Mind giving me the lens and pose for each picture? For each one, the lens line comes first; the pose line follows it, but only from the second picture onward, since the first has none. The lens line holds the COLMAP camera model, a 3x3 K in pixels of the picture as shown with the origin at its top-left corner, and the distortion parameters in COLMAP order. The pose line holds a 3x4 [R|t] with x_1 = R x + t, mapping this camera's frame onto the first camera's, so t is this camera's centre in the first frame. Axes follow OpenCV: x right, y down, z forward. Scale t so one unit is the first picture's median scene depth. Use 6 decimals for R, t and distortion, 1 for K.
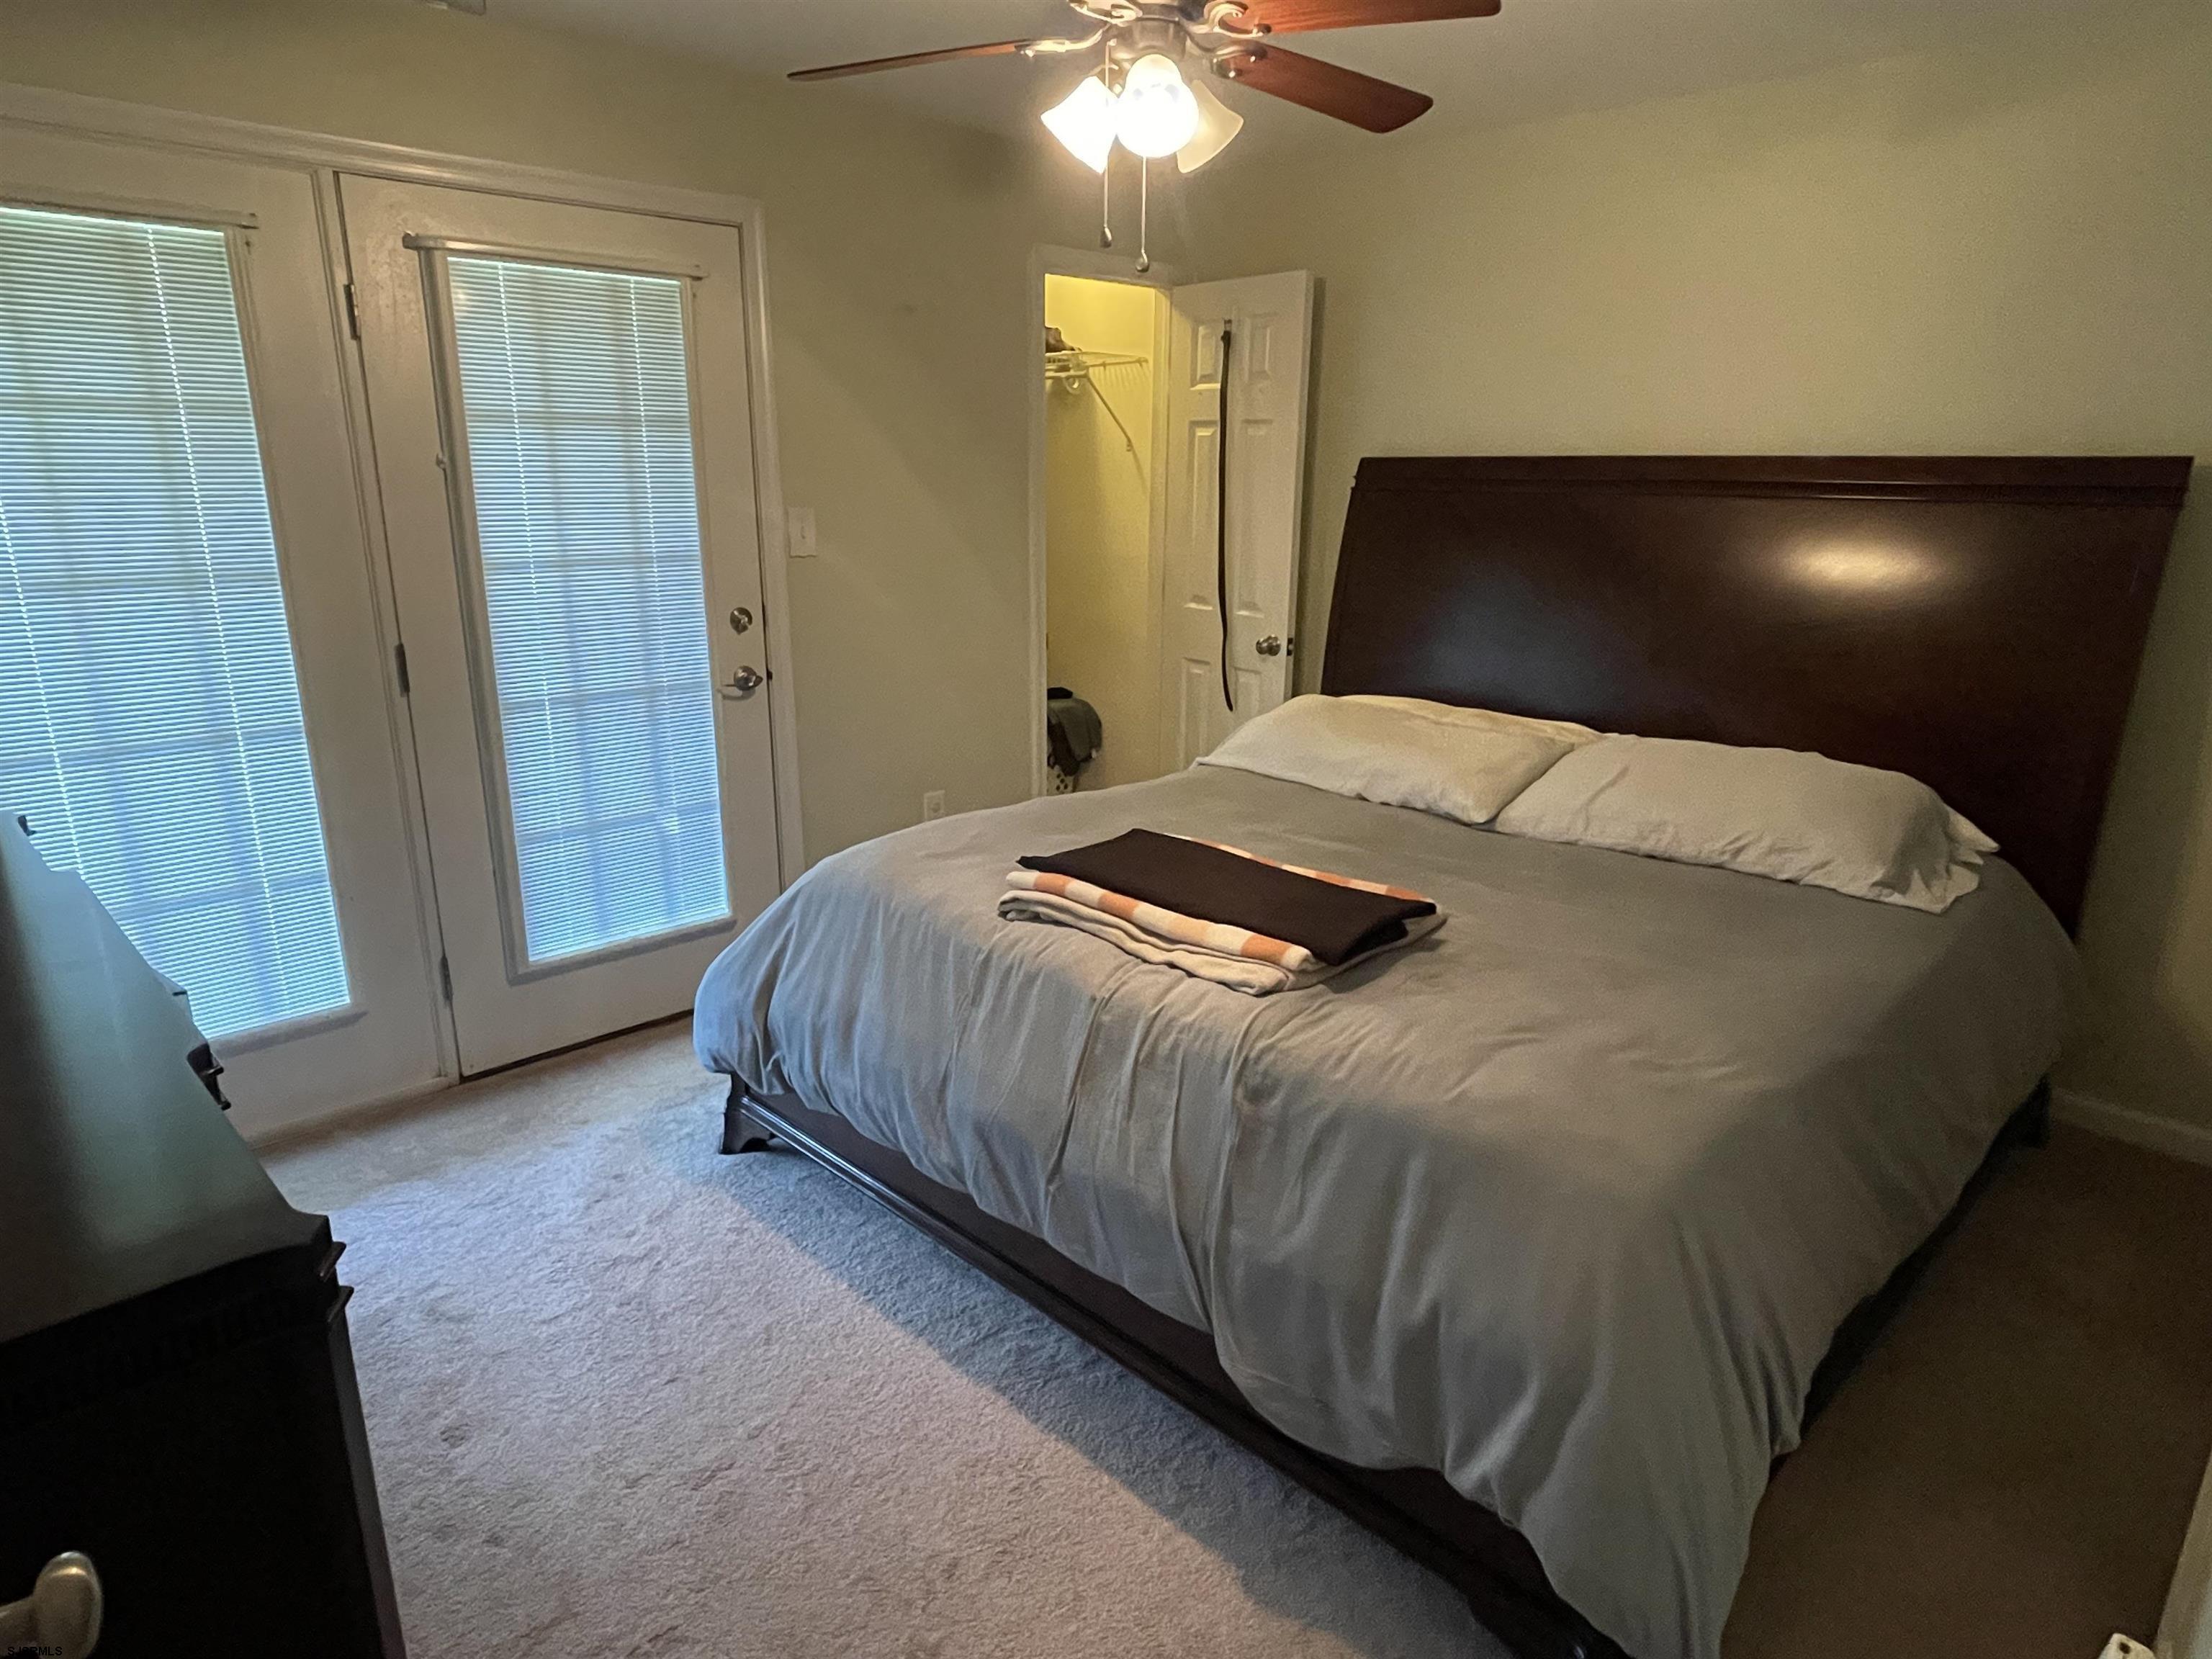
lens RADIAL K [[1317.6, 0, 1118.3], [0, 1317.6, 832.7], [0, 0, 1]] dist [-0.011640, 0.007110]
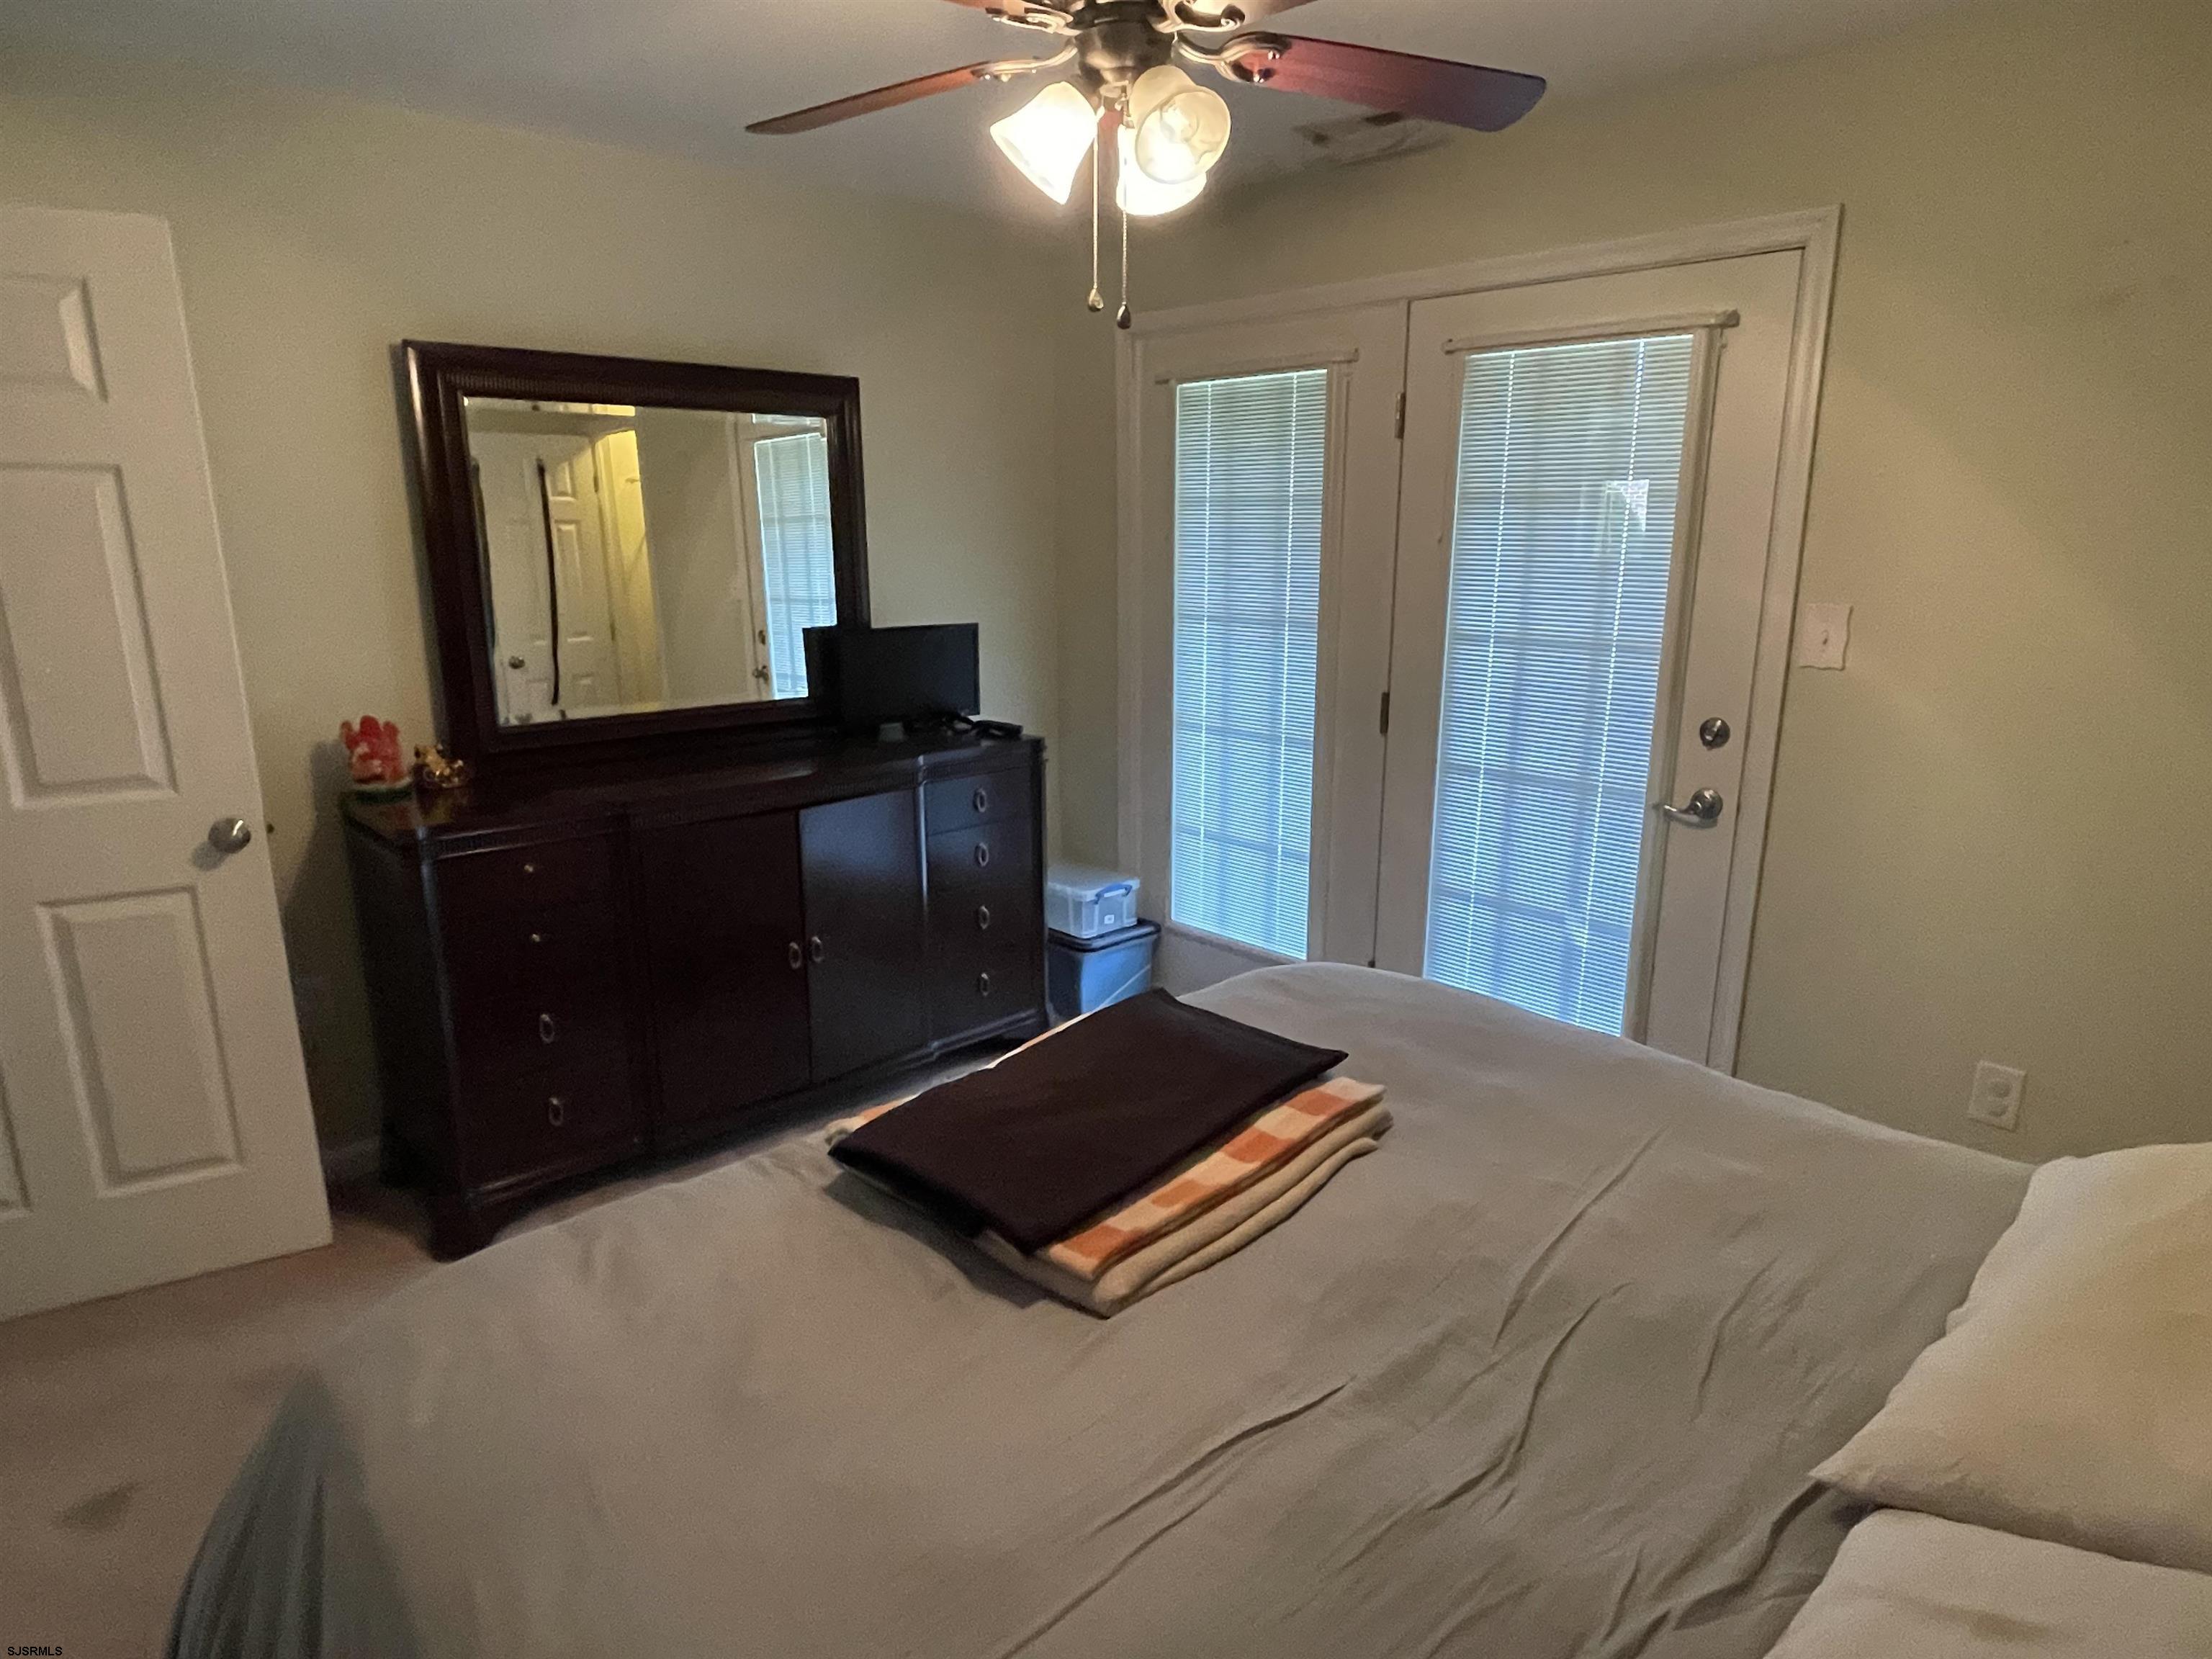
lens RADIAL K [[1317.6, 0, 1118.6], [0, 1317.6, 839.7], [0, 0, 1]] dist [-0.011640, 0.007110]
pose [[-0.042033, 0.227362, -0.972903, 0.583066], [-0.271142, 0.934624, 0.230131, -0.204806], [0.961621, 0.273468, 0.022362, 0.703281]]
